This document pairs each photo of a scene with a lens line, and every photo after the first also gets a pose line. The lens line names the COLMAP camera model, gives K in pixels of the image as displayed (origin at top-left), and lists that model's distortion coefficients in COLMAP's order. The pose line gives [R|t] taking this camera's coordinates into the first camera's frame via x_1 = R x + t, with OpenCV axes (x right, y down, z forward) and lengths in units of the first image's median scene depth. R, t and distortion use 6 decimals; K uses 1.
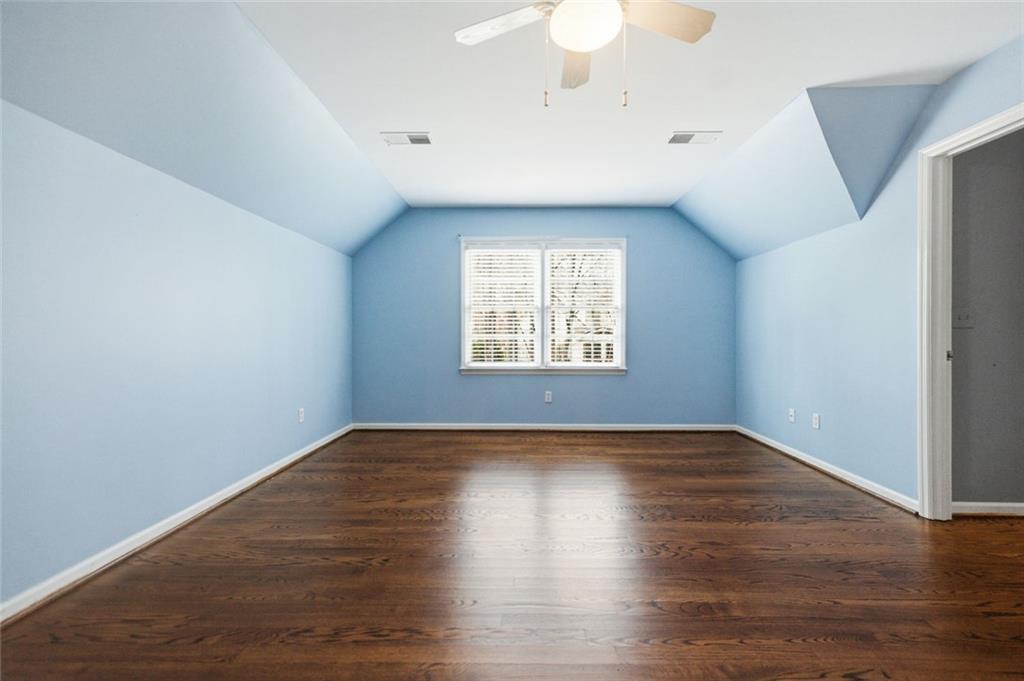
lens RADIAL K [[440.5, 0, 512.4], [0, 440.5, 338.9], [0, 0, 1]] dist [0.010365, -0.002003]
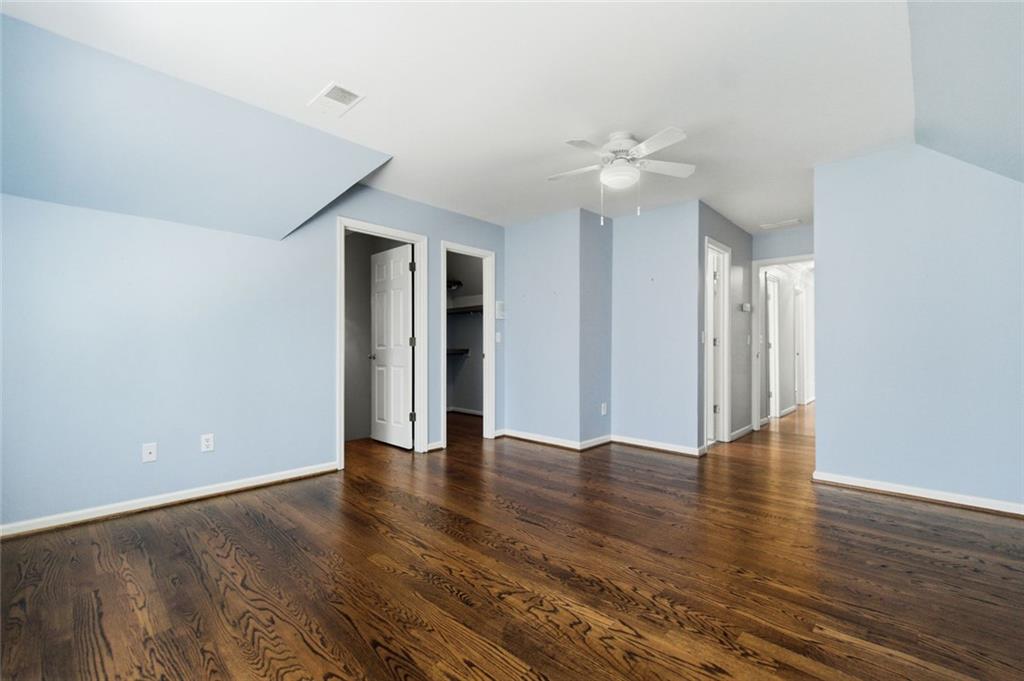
lens RADIAL K [[440.5, 0, 512.4], [0, 440.5, 344.4], [0, 0, 1]] dist [0.010365, -0.002003]
pose [[-0.747680, 0.003260, 0.664051, -0.559650], [0.001599, 0.999994, -0.003108, -0.007846], [-0.664057, -0.001262, -0.747680, 2.060430]]
